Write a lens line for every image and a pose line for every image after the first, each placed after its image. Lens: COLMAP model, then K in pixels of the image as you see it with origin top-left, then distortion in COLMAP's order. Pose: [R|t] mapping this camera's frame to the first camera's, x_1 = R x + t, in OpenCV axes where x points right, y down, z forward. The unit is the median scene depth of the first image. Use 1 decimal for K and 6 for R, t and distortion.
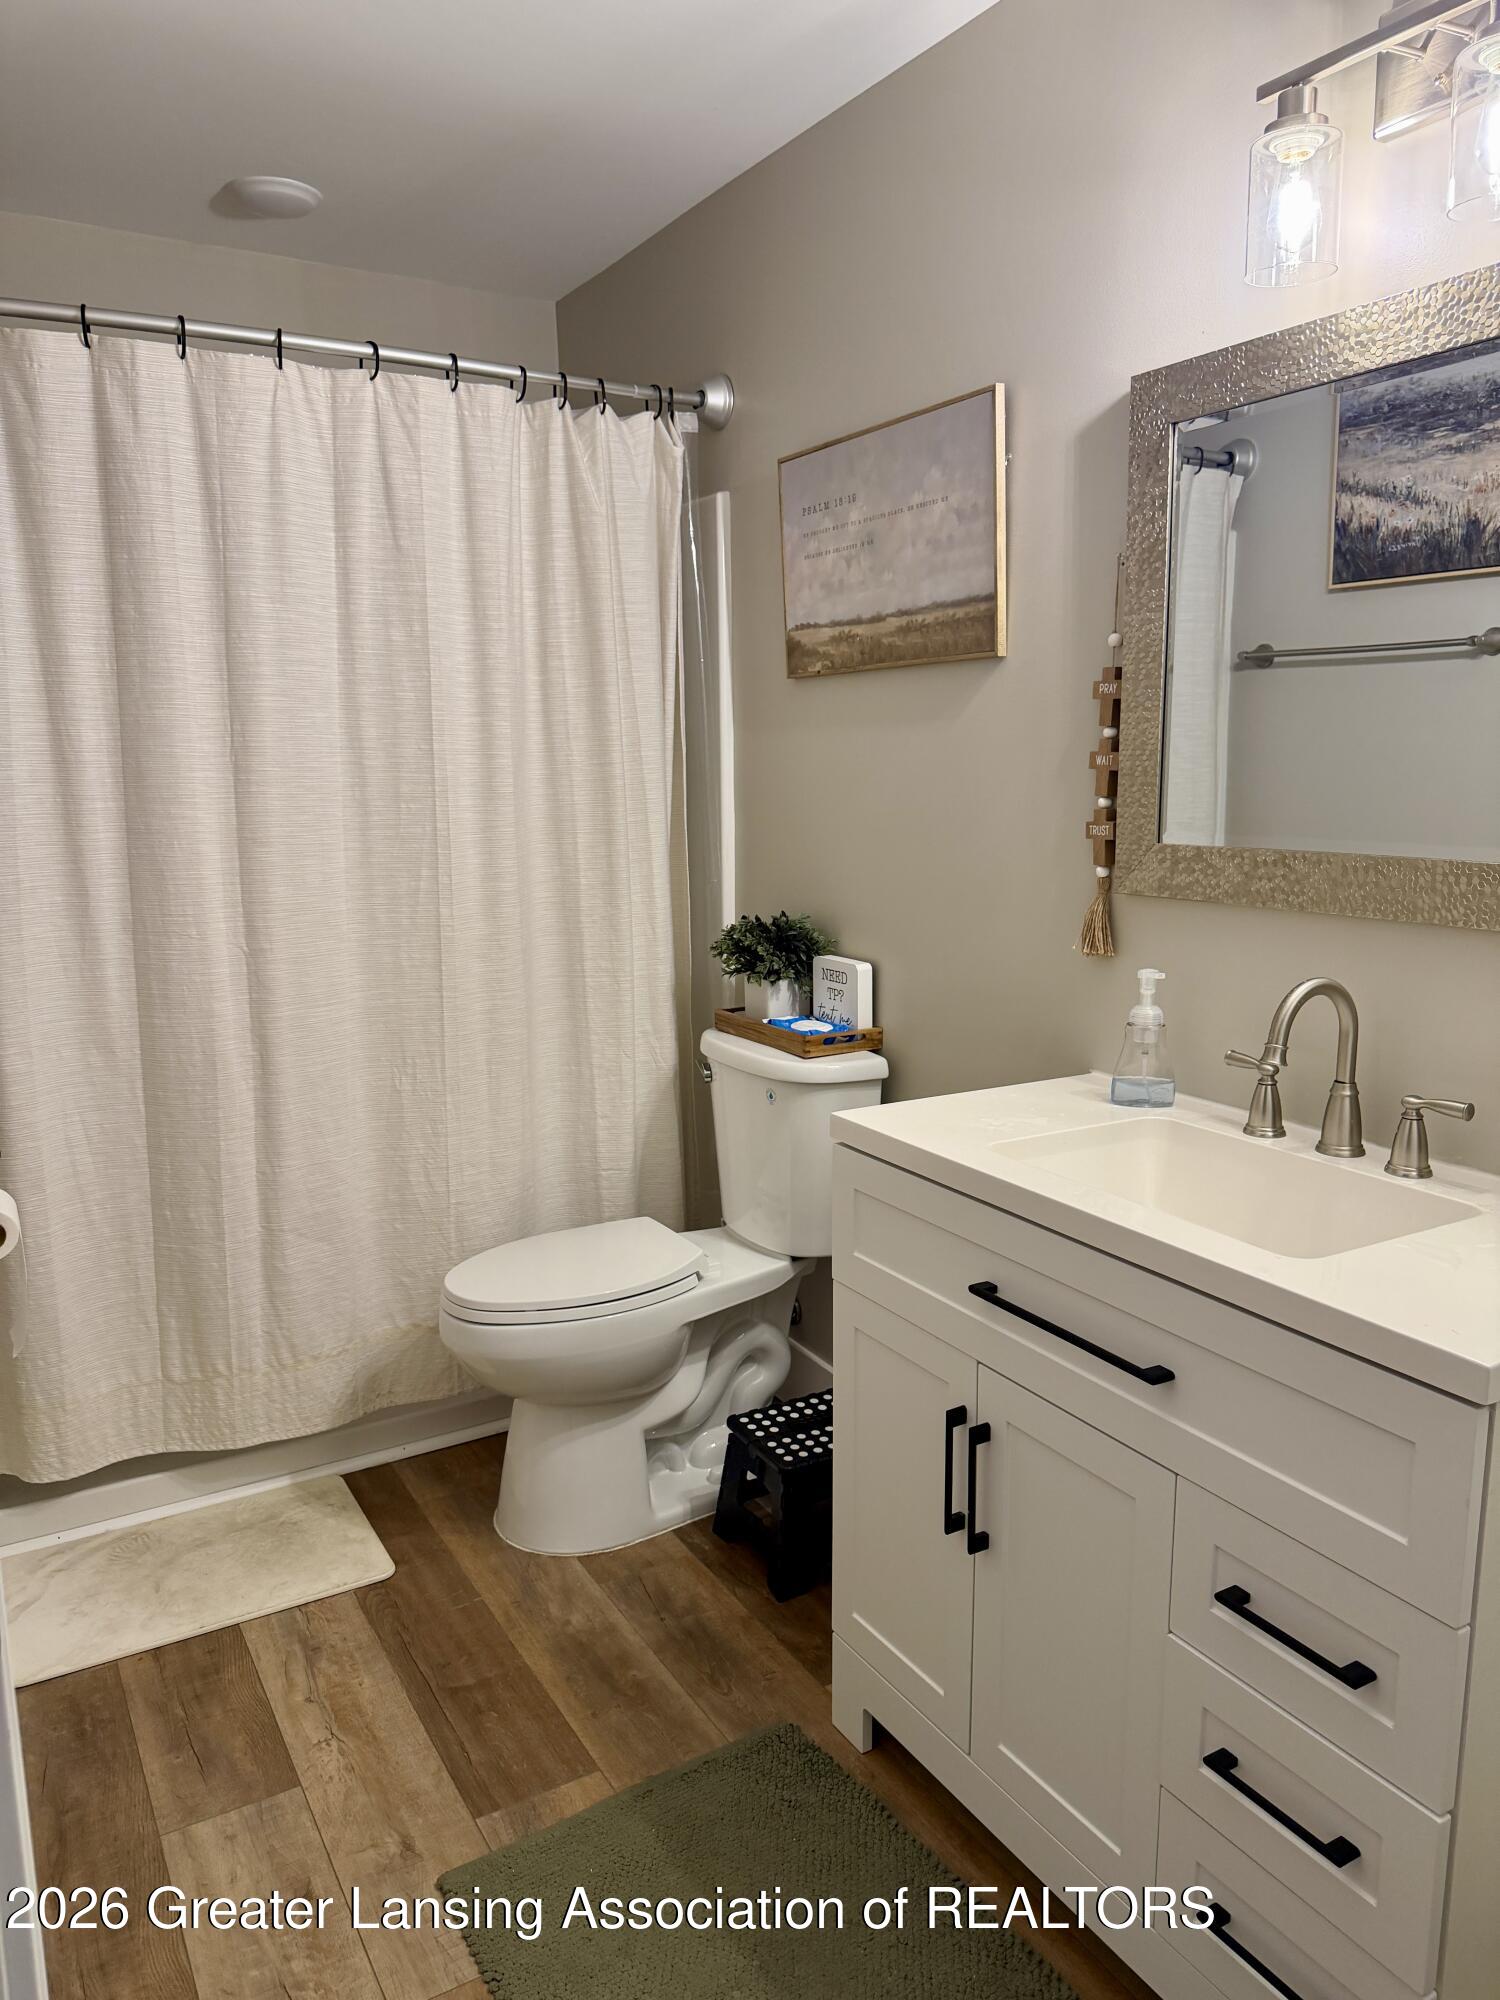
lens RADIAL K [[1414.8, 0, 750.0], [0, 1414.8, 1000.0], [0, 0, 1]] dist [-0.004390, -0.005745]
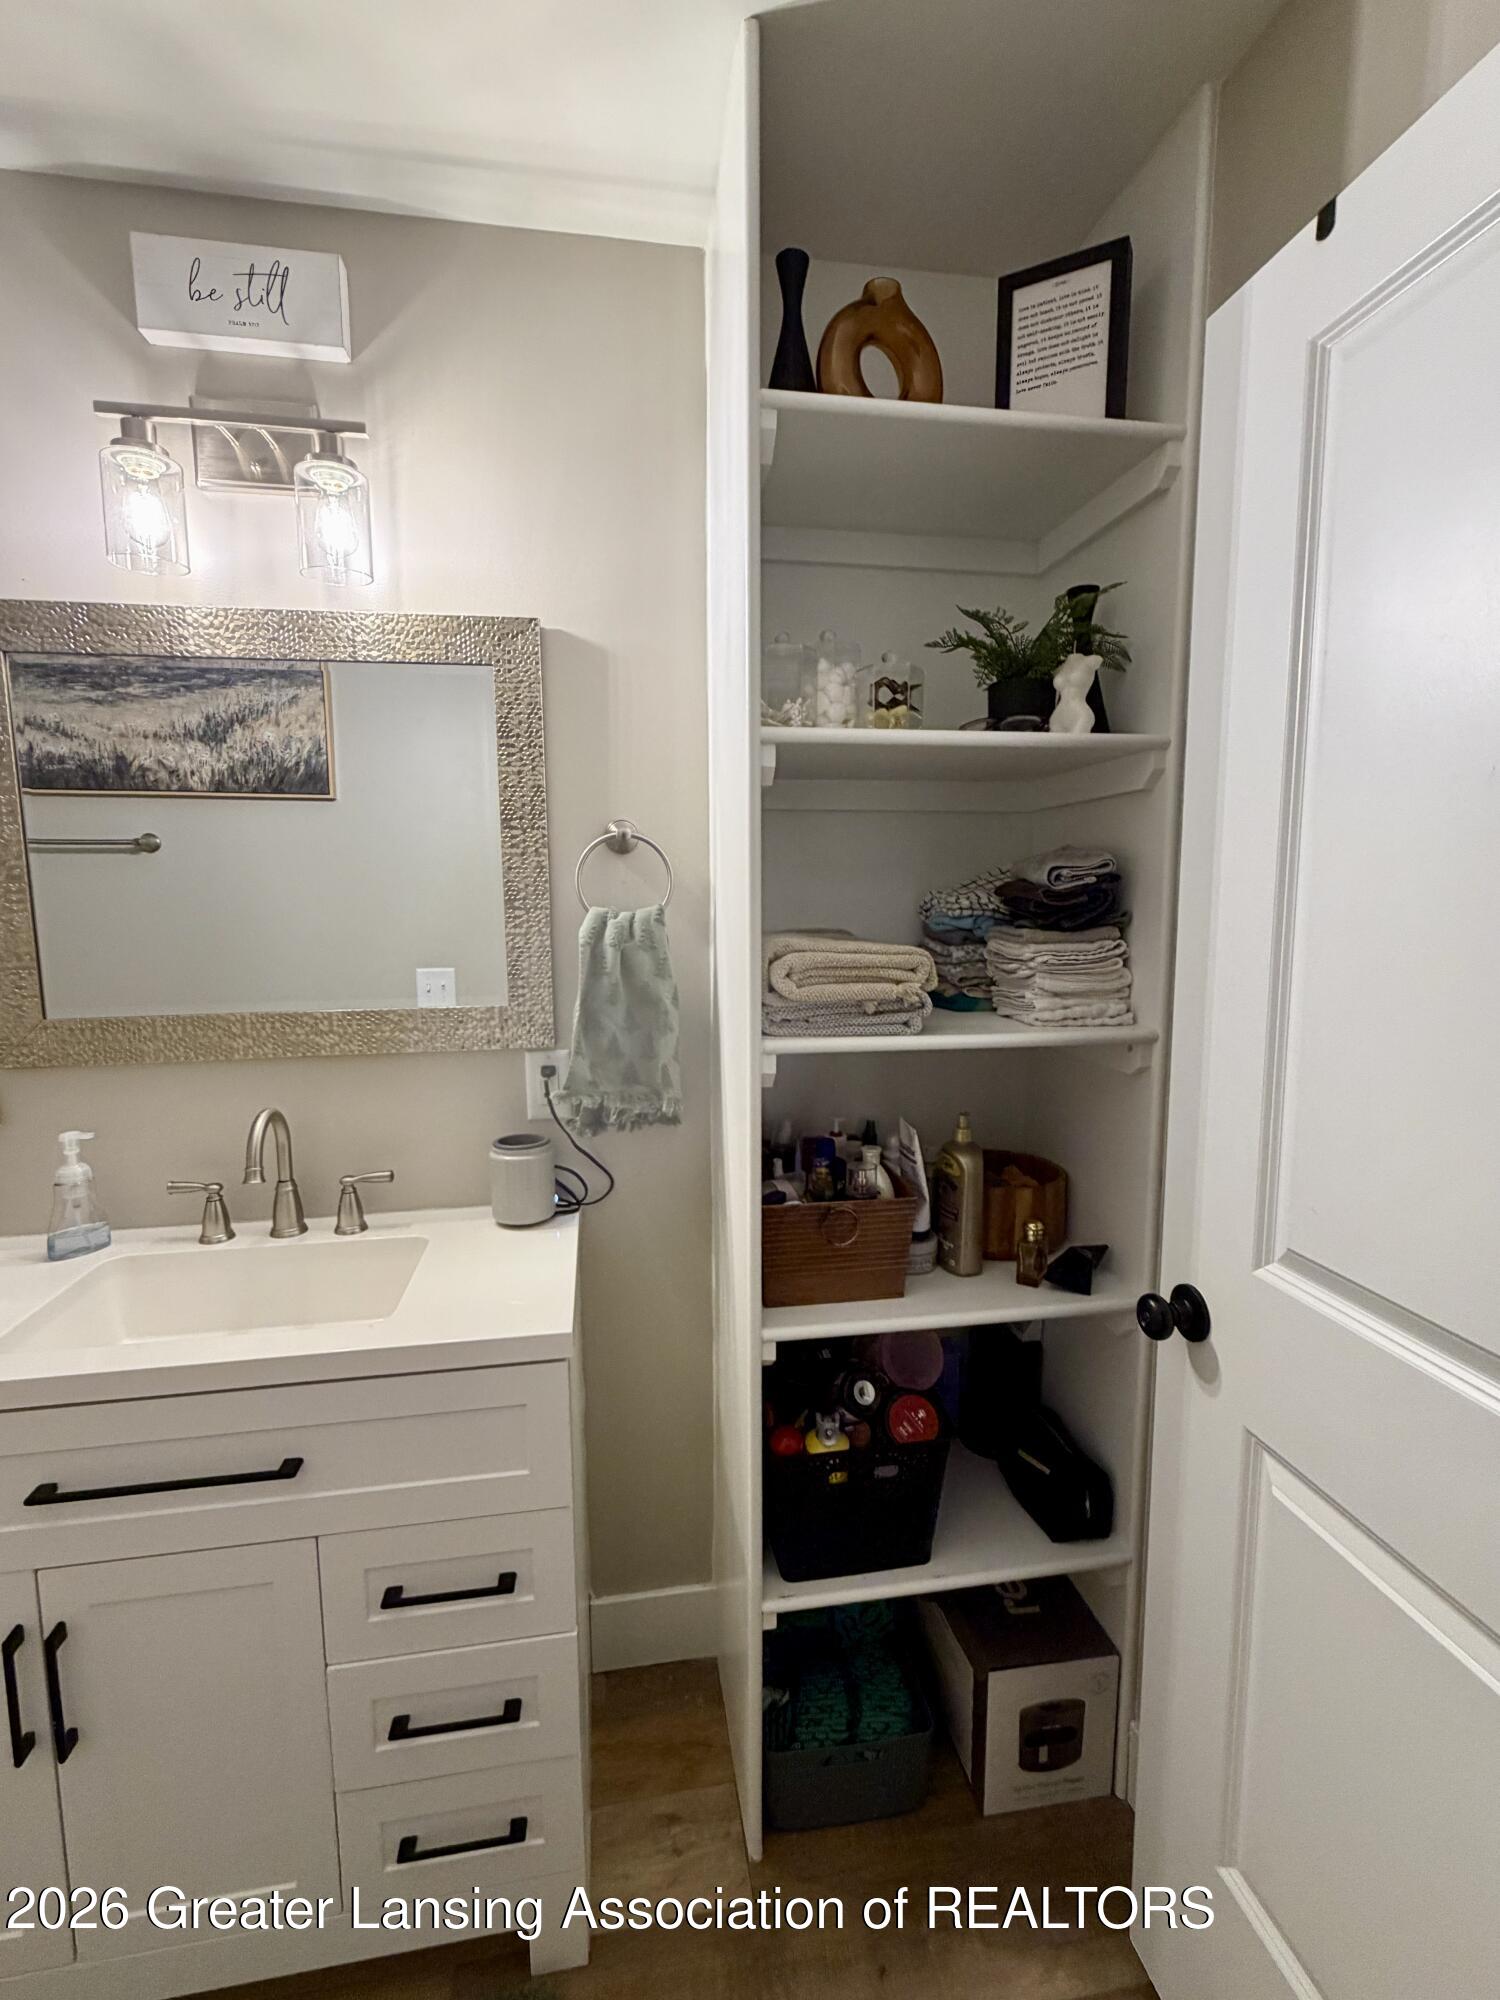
lens RADIAL K [[883.3, 0, 750.0], [0, 883.3, 1000.0], [0, 0, 1]] dist [0.009390, 0.000167]
pose [[0.362456, -0.104908, 0.926078, -0.184367], [0.163689, 0.985365, 0.047559, -0.079797], [-0.917514, 0.134351, 0.374324, 0.250068]]
